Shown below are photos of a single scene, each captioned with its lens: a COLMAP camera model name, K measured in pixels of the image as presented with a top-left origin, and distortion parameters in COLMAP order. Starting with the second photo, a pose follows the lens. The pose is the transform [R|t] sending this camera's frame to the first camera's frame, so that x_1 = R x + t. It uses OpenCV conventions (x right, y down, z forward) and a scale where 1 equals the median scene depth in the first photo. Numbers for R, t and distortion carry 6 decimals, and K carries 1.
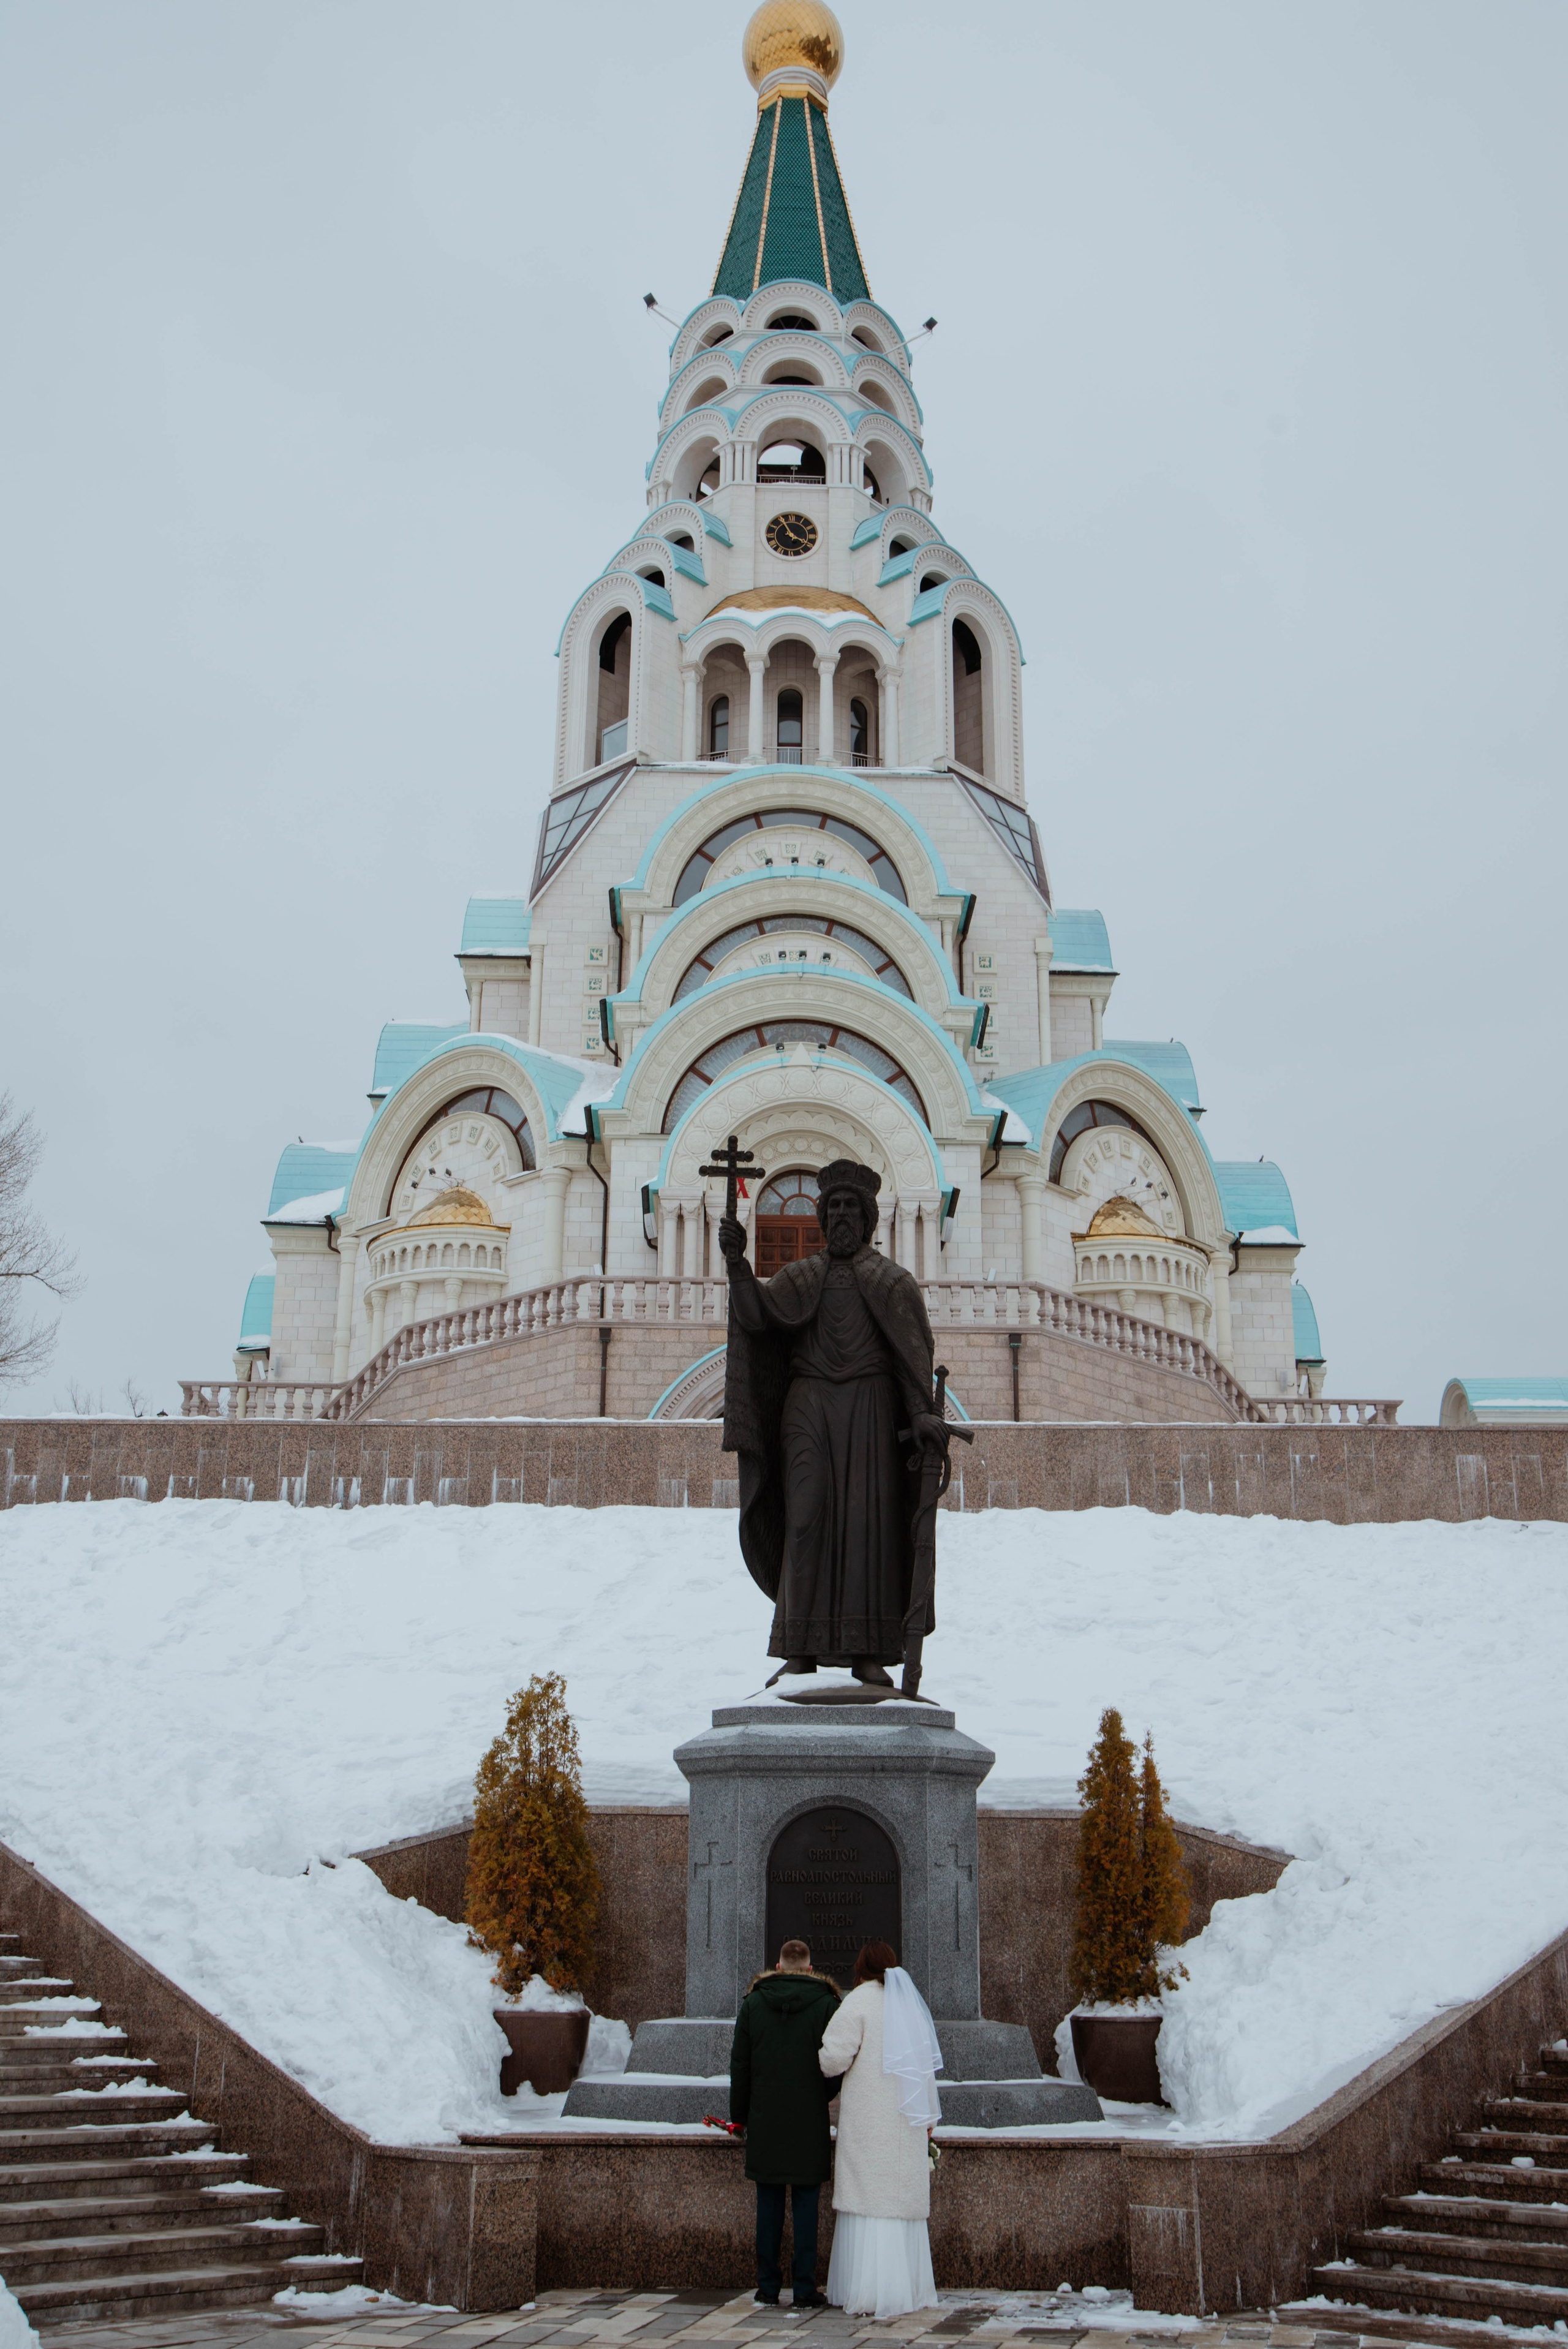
lens RADIAL K [[2385.6, 0, 786.3], [0, 2385.6, 1204.3], [0, 0, 1]] dist [-0.073491, 0.260434]
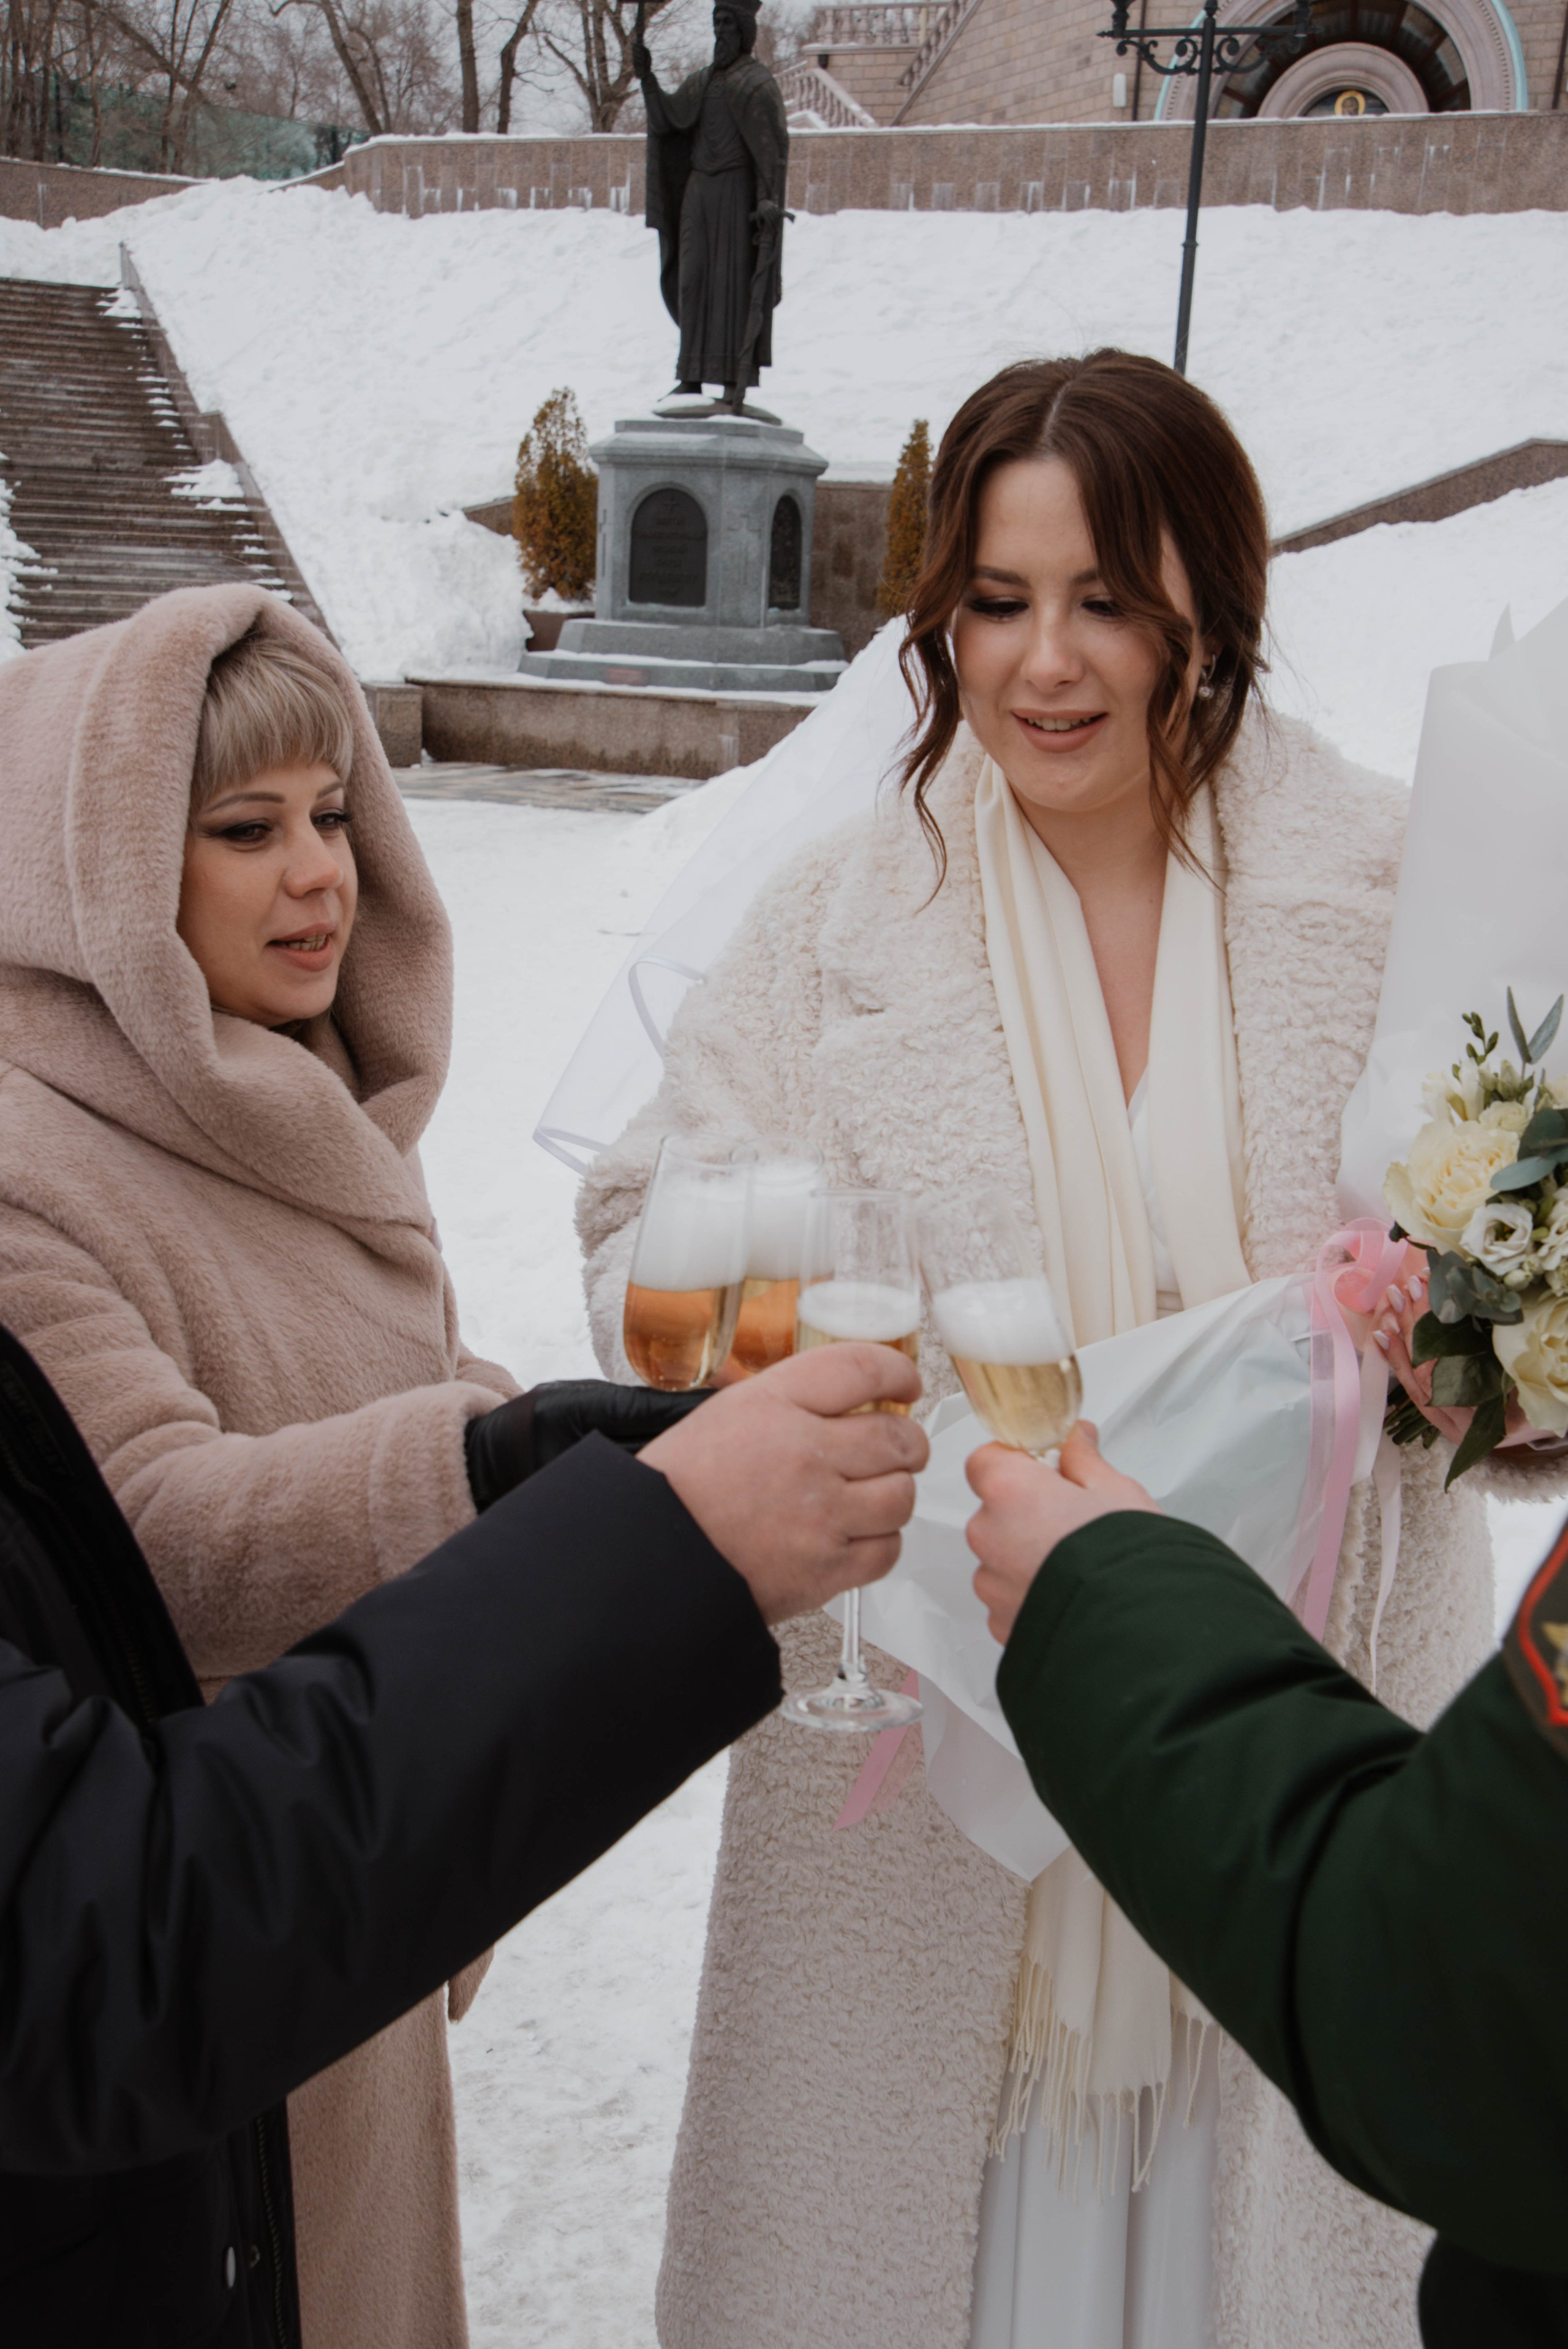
lens RADIAL K [[2393.5, 0, 699.1], [0, 2393.5, 1245.1], [0, 0, 1]] dist [-0.092565, 0.267520]
pose [[0.921830, 0.140515, -0.361228, 0.588672], [0.083799, 0.837676, 0.539700, -0.146509], [0.378428, -0.527782, 0.760420, -0.372199]]
